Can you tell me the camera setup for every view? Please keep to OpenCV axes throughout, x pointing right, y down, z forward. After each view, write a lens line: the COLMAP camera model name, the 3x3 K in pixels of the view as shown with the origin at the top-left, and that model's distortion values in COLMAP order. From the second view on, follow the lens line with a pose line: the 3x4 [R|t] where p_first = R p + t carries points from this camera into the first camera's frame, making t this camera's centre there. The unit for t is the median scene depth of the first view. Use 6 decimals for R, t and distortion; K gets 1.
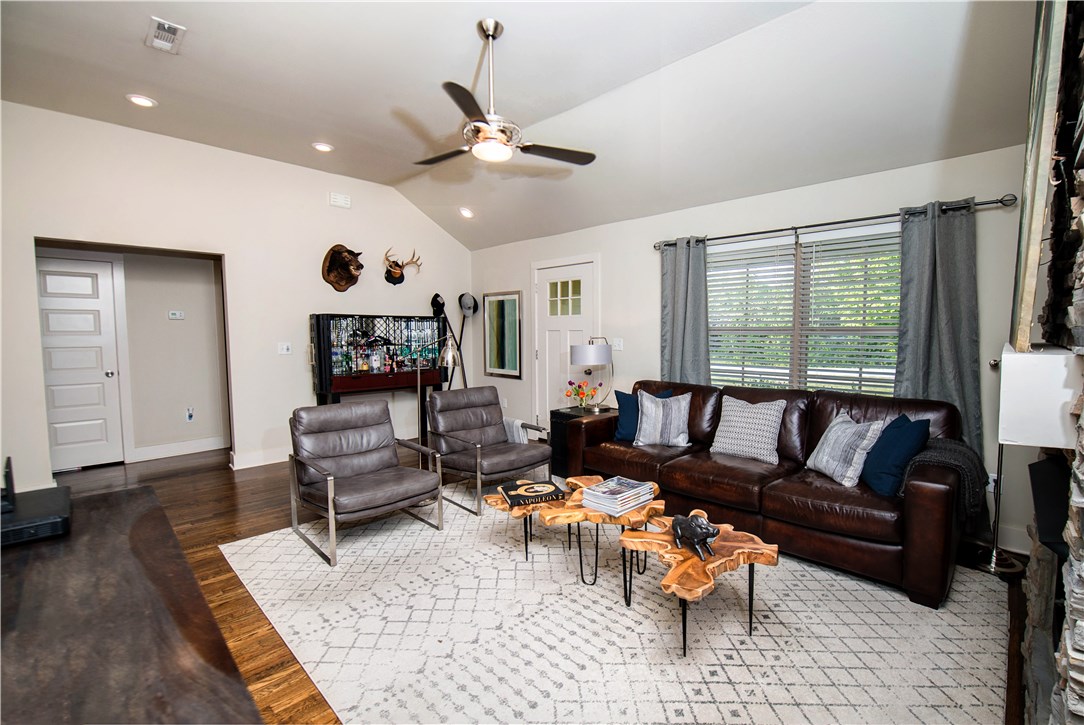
lens RADIAL K [[481.6, 0, 585.6], [0, 481.6, 359.5], [0, 0, 1]] dist [-0.001410, -0.011279]
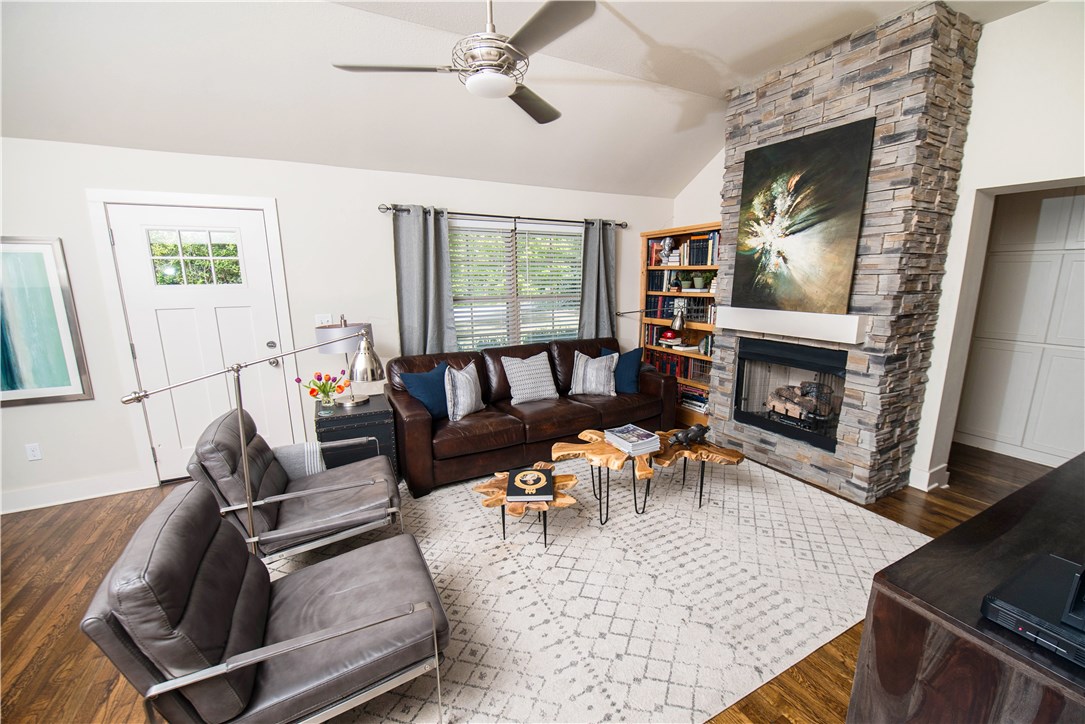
lens RADIAL K [[434.8, 0, 556.1], [0, 434.8, 366.8], [0, 0, 1]] dist [-0.001876, -0.007256]
pose [[0.336752, -0.186809, 0.922876, -0.470389], [0.062809, 0.982395, 0.175938, -0.057337], [-0.939496, -0.001282, 0.342557, 0.361156]]
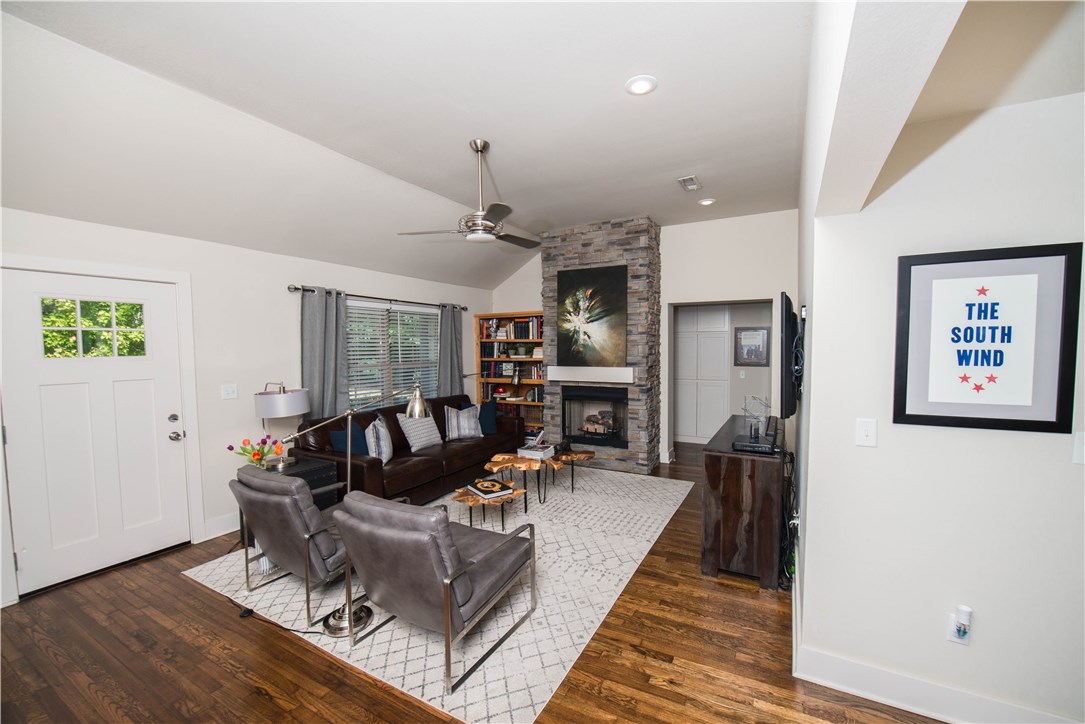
lens RADIAL K [[434.8, 0, 556.1], [0, 434.8, 366.8], [0, 0, 1]] dist [-0.001876, -0.007256]
pose [[-0.247475, -0.040871, 0.968032, -0.750795], [0.071198, 0.995642, 0.060238, -0.074588], [-0.966275, 0.083829, -0.243486, 0.602941]]
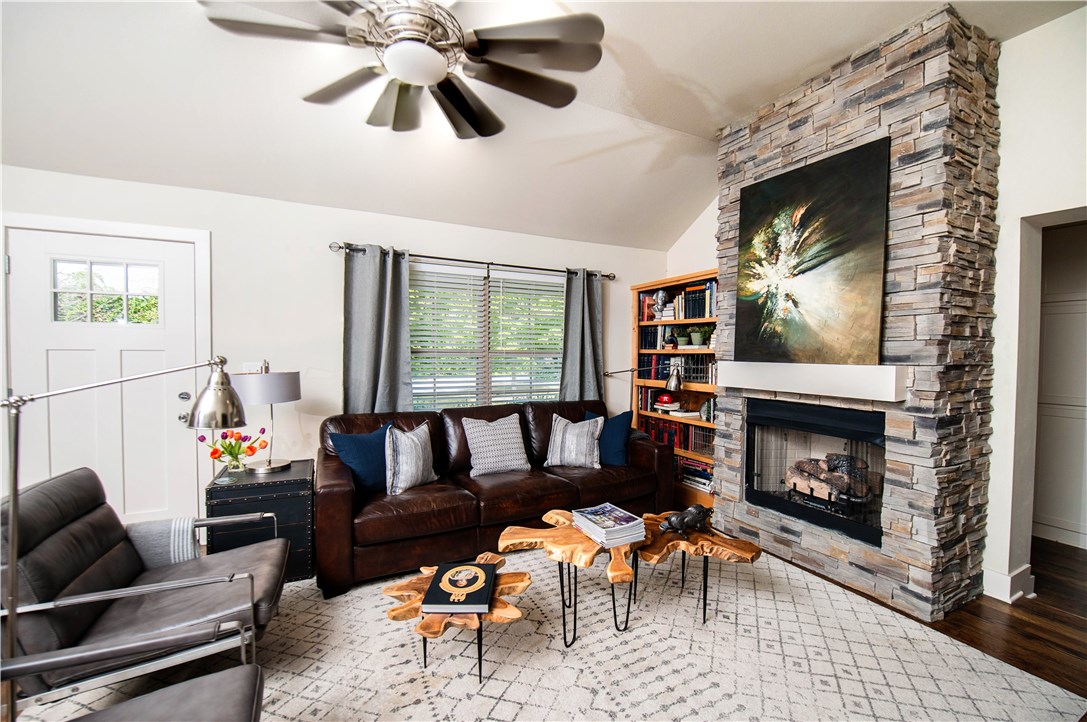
lens RADIAL K [[446.5, 0, 550.2], [0, 446.5, 364.7], [0, 0, 1]] dist [-0.003672, -0.006782]
pose [[0.357243, -0.019393, 0.933810, -0.362998], [0.049752, 0.998760, 0.001708, -0.019643], [-0.932685, 0.045848, 0.357765, 0.352731]]
